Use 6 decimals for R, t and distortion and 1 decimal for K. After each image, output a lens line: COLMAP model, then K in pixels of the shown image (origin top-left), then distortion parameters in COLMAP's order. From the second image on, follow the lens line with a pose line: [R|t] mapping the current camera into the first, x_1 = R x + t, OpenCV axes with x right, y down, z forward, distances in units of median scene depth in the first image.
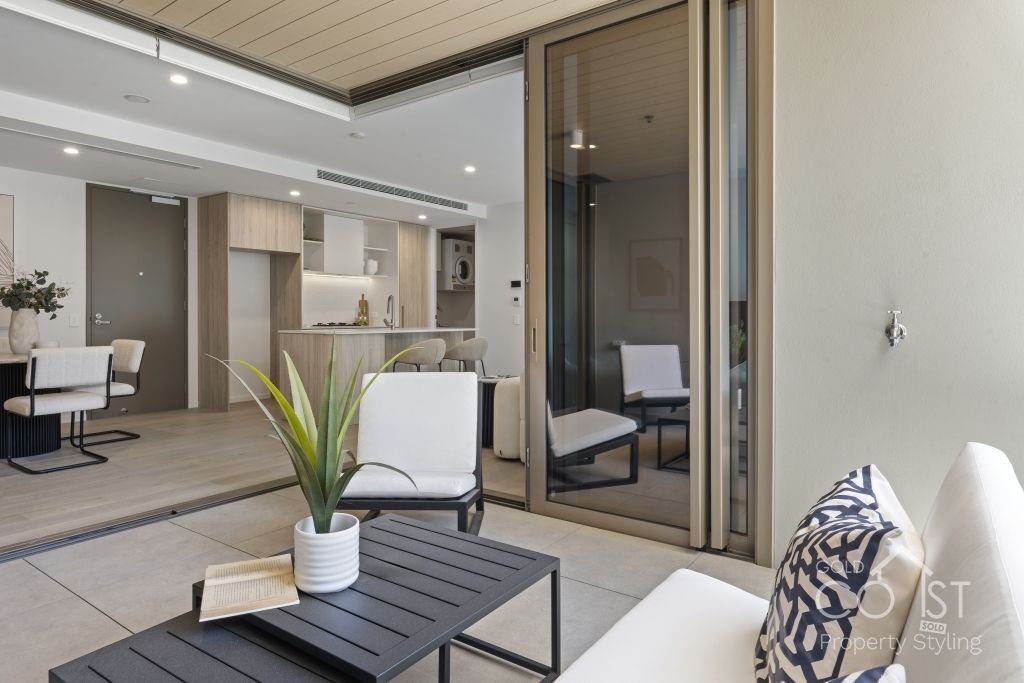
lens RADIAL K [[598.3, 0, 515.4], [0, 598.3, 311.1], [0, 0, 1]] dist [0.002985, 0.000281]
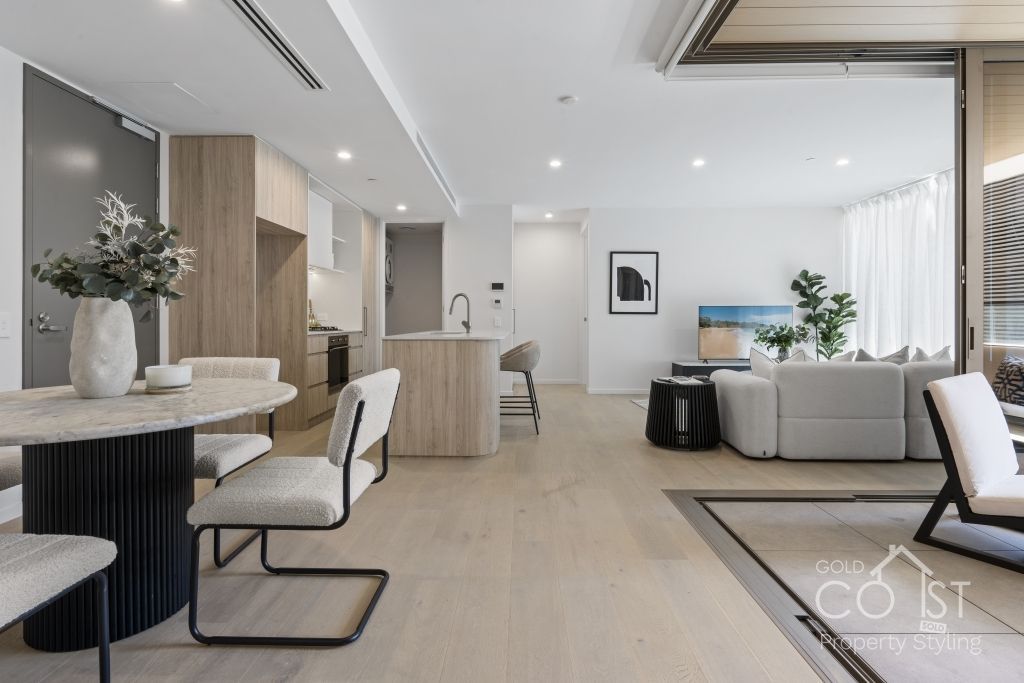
lens RADIAL K [[503.5, 0, 511.1], [0, 503.5, 321.1], [0, 0, 1]] dist [0.001464, 0.000128]
pose [[0.825067, -0.002940, 0.565027, -0.538013], [-0.003422, 0.999942, 0.010199, 0.005335], [-0.565024, -0.010349, 0.825009, 0.342298]]
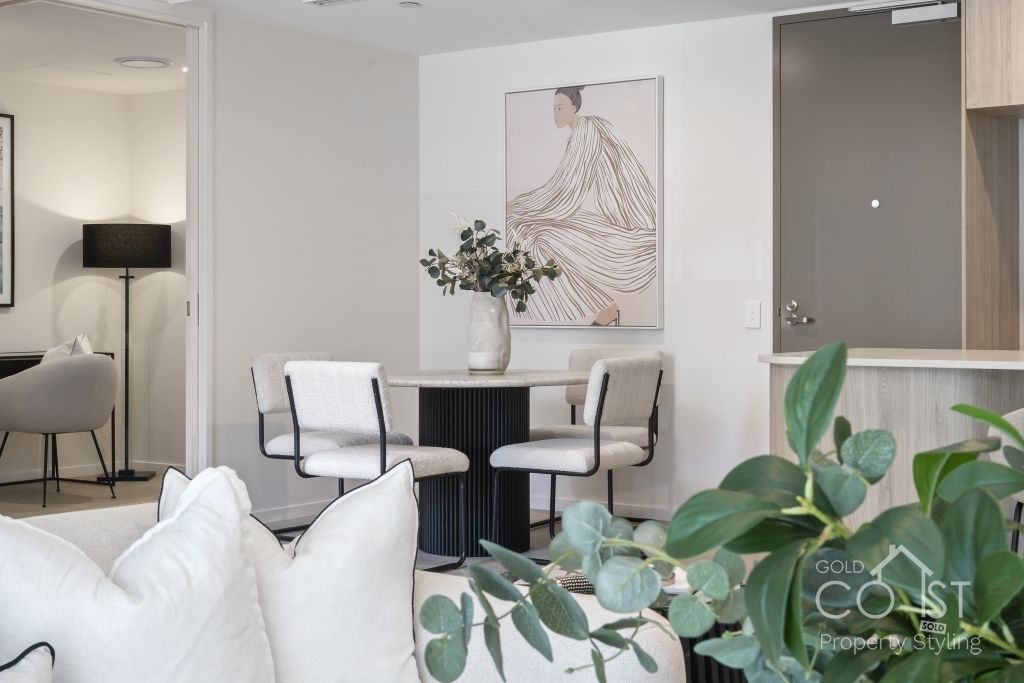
lens RADIAL K [[1516.1, 0, 513.0], [0, 1516.1, 285.4], [0, 0, 1]] dist [0.016689, 0.031772]
pose [[-0.013377, -0.016407, -0.999776, 0.401431], [0.006269, 0.999844, -0.016492, 0.009486], [0.999891, -0.006488, -0.013272, 0.712067]]
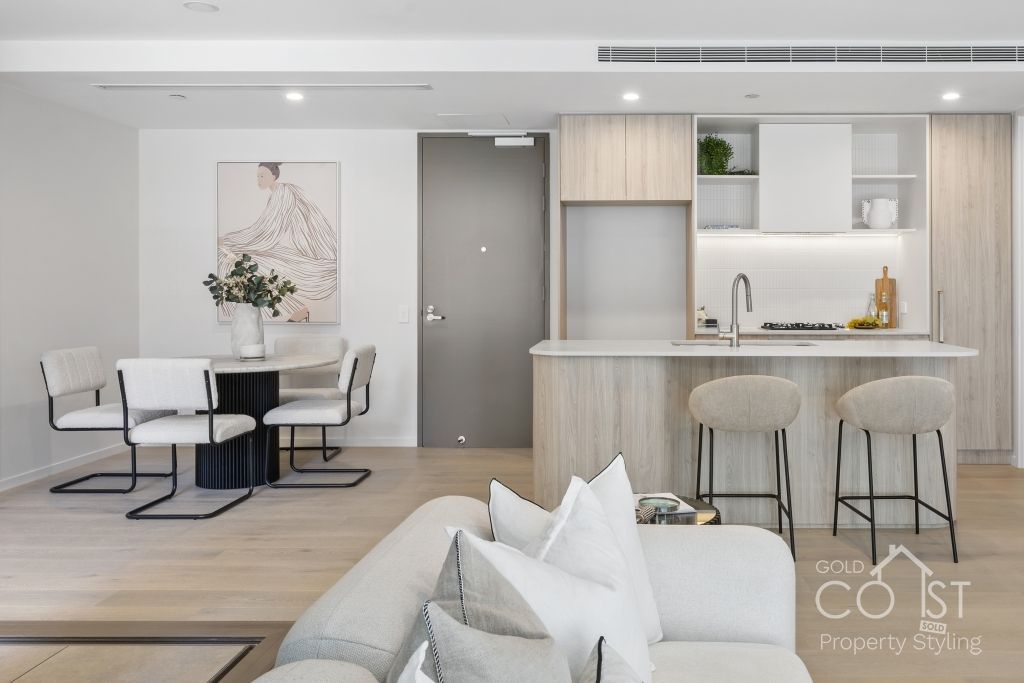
lens RADIAL K [[879.5, 0, 601.4], [0, 879.5, 282.2], [0, 0, 1]] dist [-0.009607, -0.000725]
pose [[0.575363, -0.006408, -0.817873, 0.286978], [0.004935, 0.999978, -0.004363, -0.016938], [0.817883, -0.001526, 0.575382, 0.481009]]
